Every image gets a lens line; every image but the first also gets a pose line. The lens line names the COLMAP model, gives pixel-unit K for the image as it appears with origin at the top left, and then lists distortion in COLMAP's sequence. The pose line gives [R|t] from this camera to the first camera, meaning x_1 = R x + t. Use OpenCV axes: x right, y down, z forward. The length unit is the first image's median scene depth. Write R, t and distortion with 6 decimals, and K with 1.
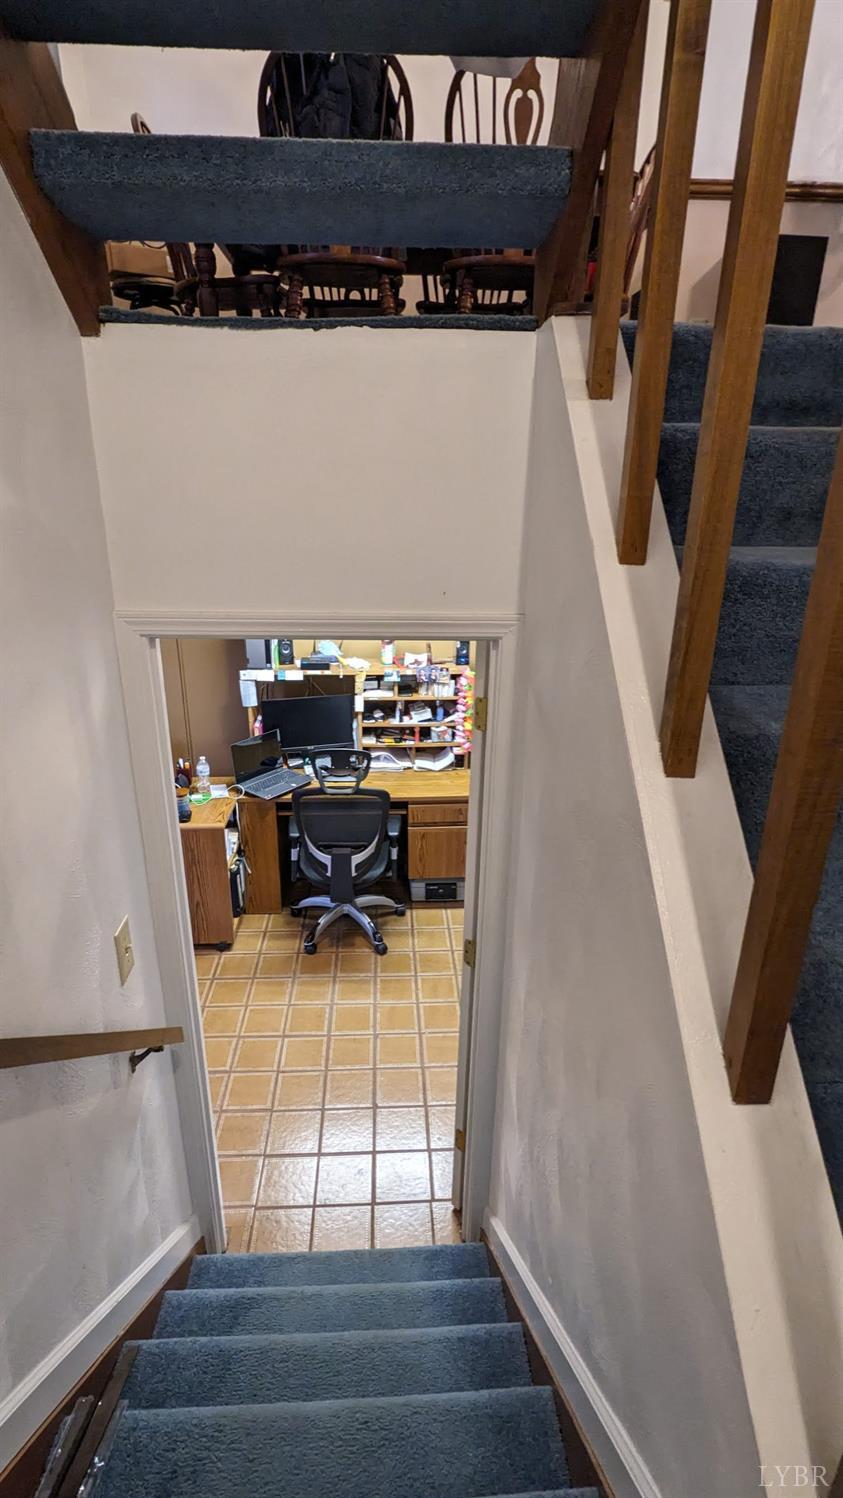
lens RADIAL K [[726.5, 0, 418.9], [0, 726.5, 750.0], [0, 0, 1]] dist [-0.004516, 0.004052]
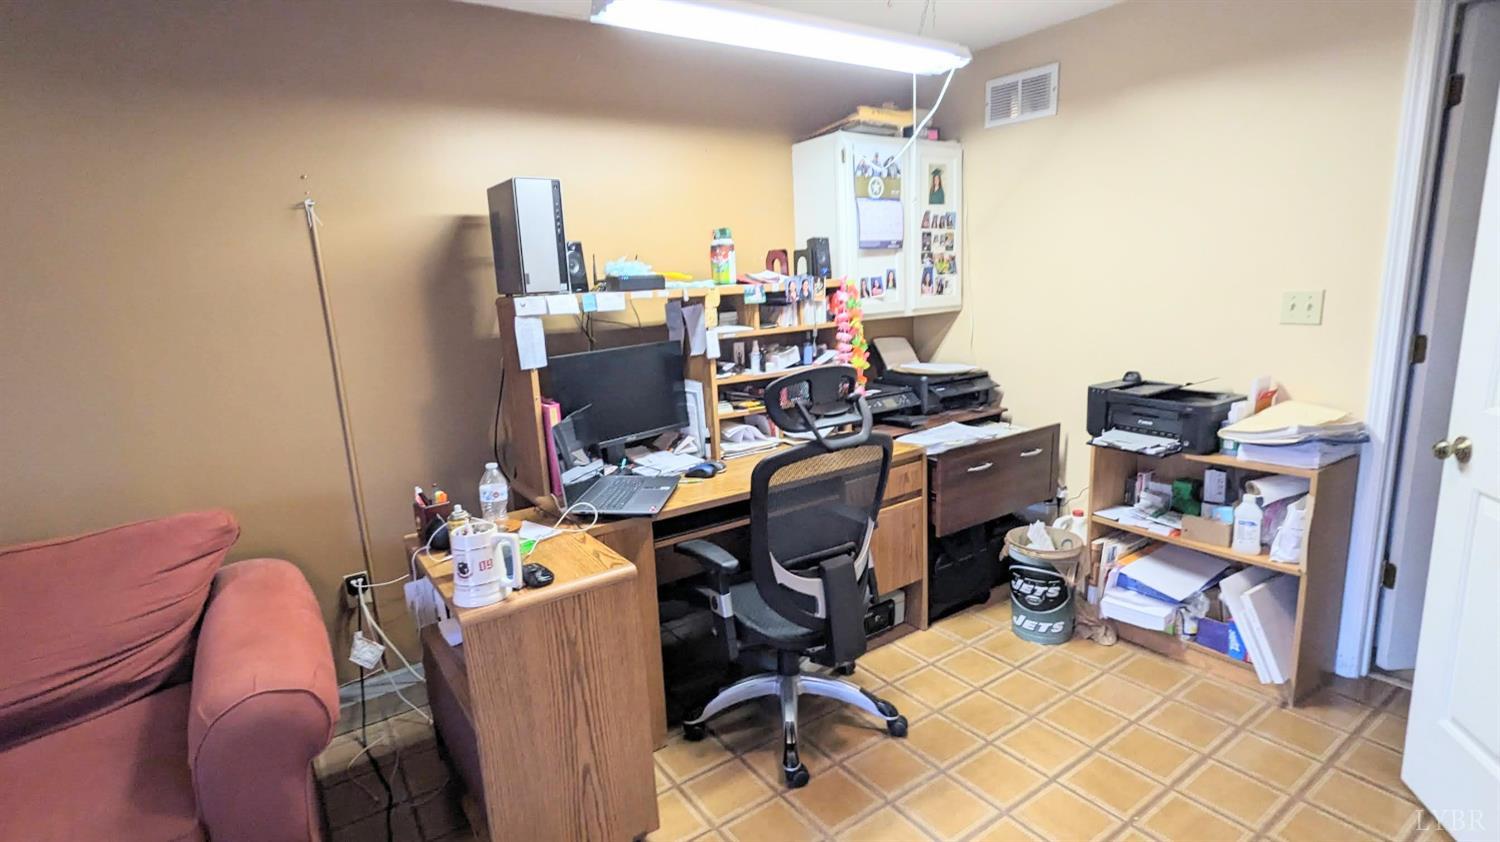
lens RADIAL K [[727.5, 0, 753.0], [0, 727.5, 423.1], [0, 0, 1]] dist [-0.004516, 0.004052]
pose [[0.845180, -0.151099, 0.512679, -0.377827], [0.235505, 0.966353, -0.103436, 0.070931], [-0.479800, 0.208161, 0.852327, 0.484598]]
